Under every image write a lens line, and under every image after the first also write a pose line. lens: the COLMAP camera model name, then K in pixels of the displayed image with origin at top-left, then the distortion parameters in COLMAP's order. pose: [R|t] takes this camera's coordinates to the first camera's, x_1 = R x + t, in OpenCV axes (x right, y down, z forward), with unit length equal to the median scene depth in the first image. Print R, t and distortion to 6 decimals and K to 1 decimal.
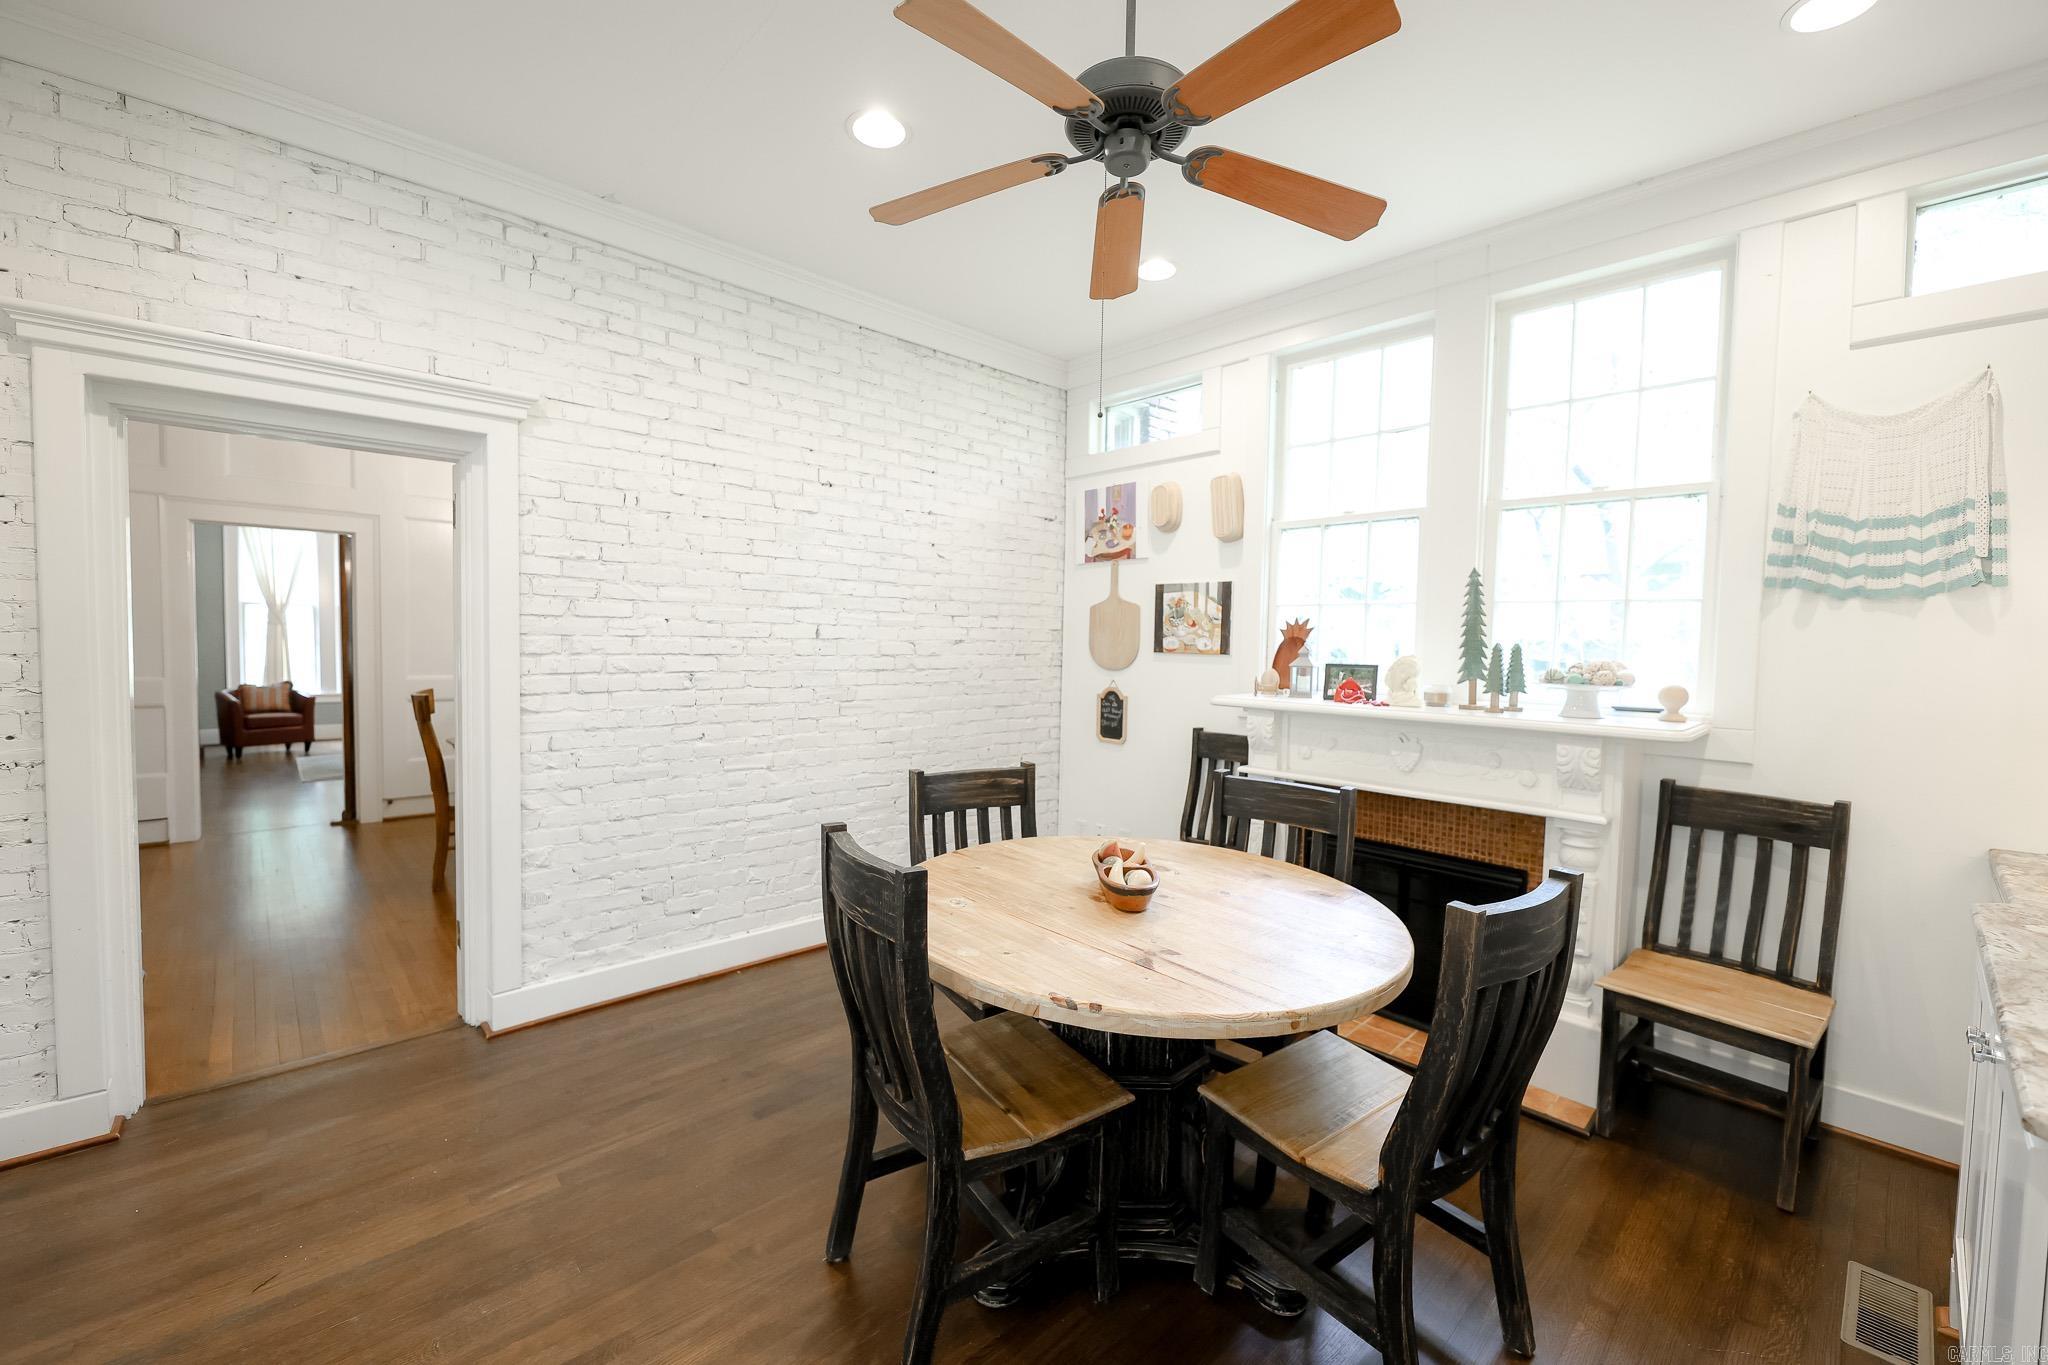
lens RADIAL K [[832.3, 0, 1028.1], [0, 832.3, 684.5], [0, 0, 1]] dist [-0.002829, -0.000446]
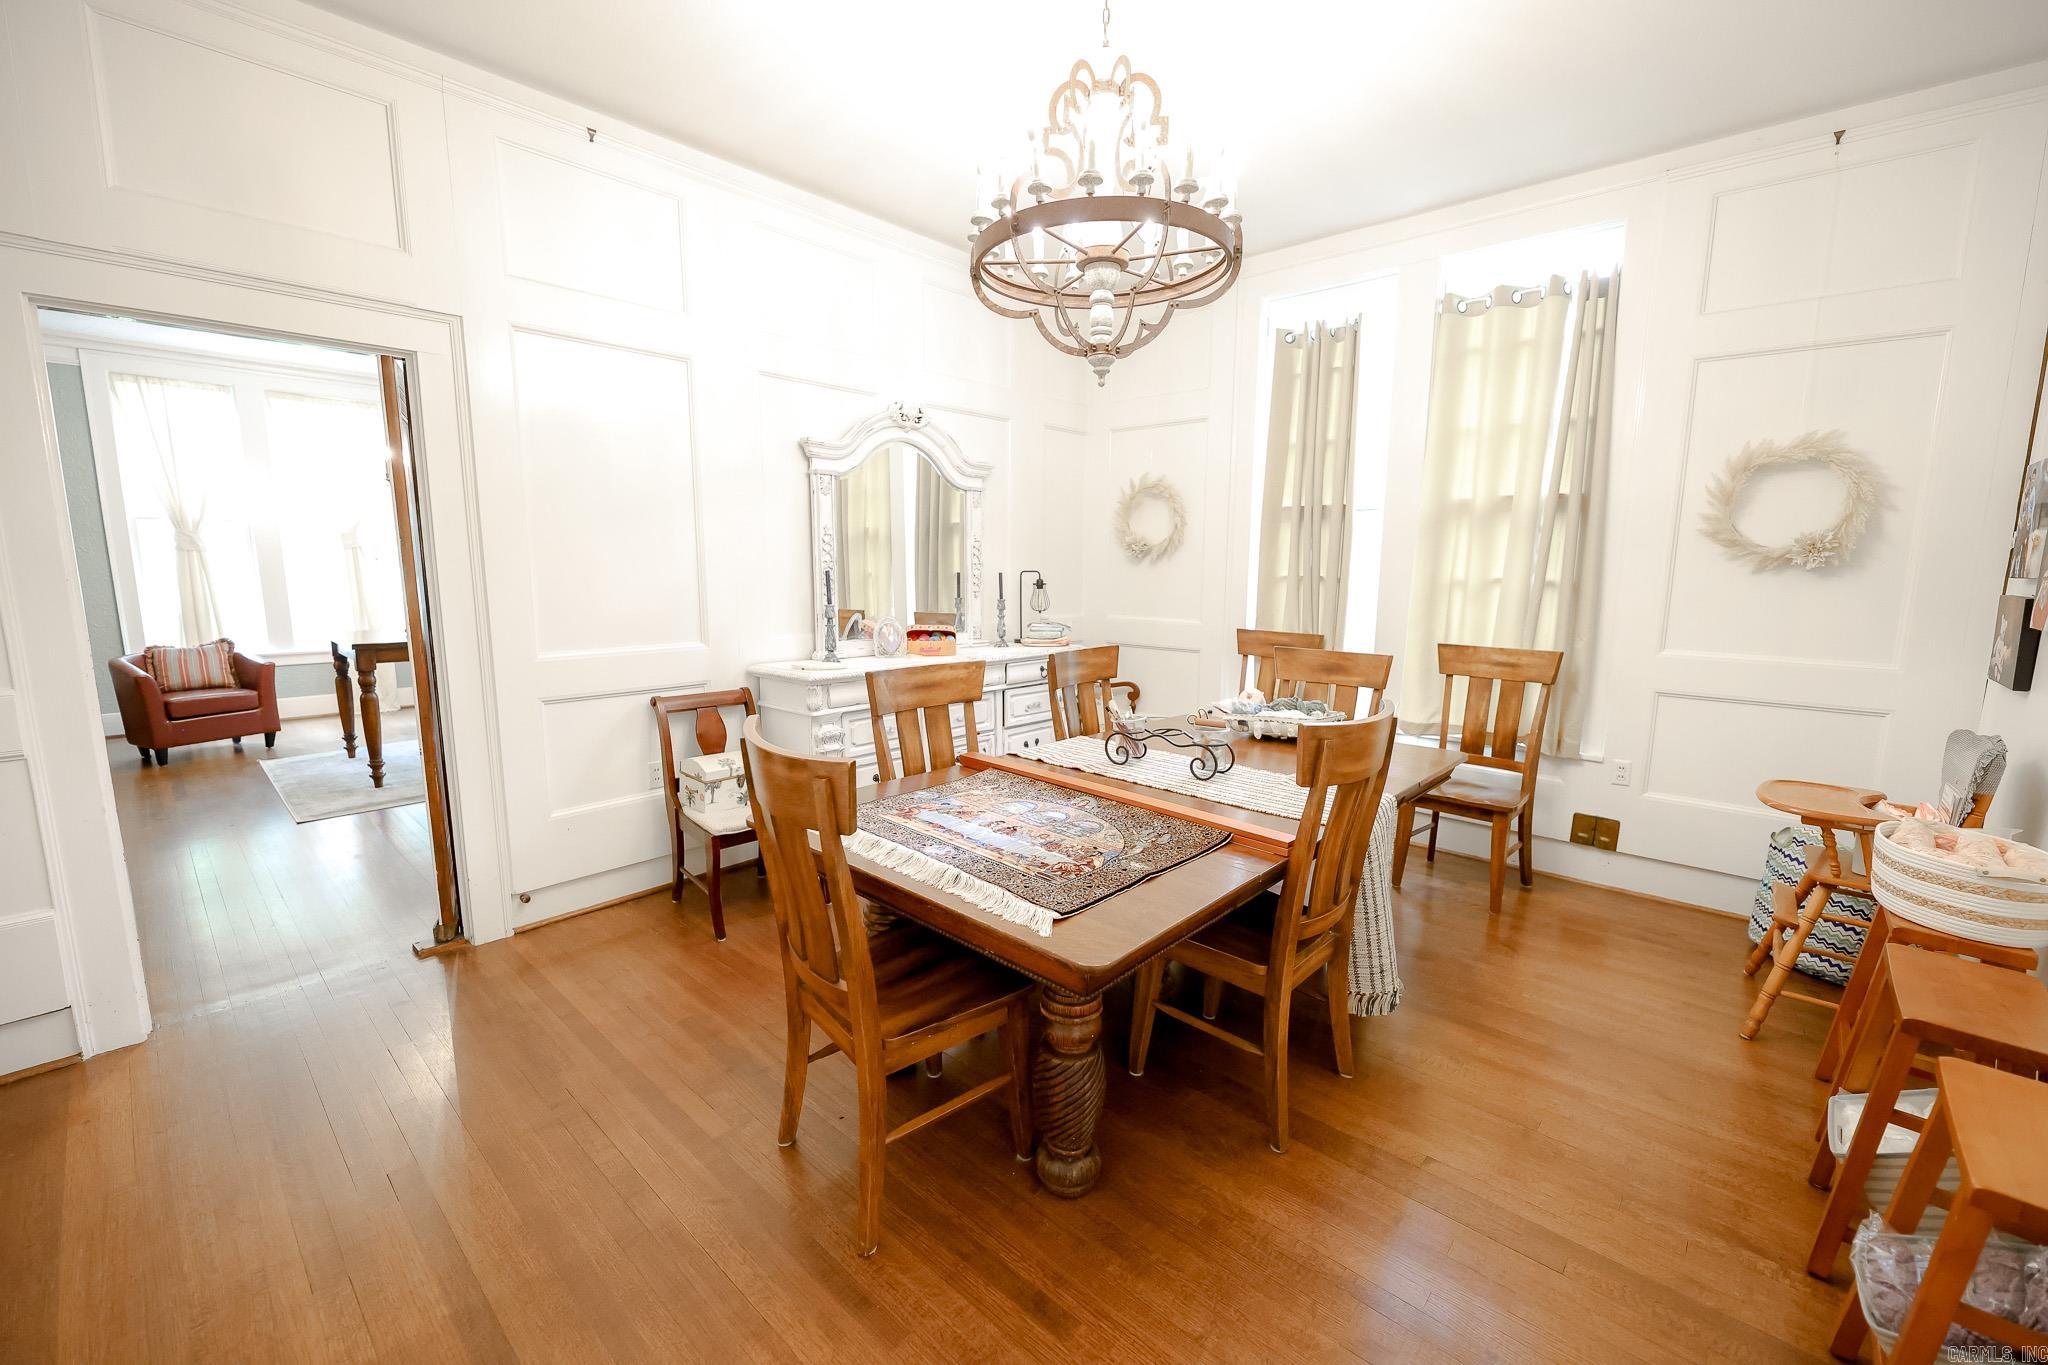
lens RADIAL K [[832.3, 0, 1017.5], [0, 832.3, 674.4], [0, 0, 1]] dist [-0.002829, -0.000446]
pose [[0.997167, -0.032959, 0.067609, -0.329934], [0.026024, 0.994545, 0.101012, -0.027263], [-0.070569, -0.098967, 0.992585, 0.321243]]
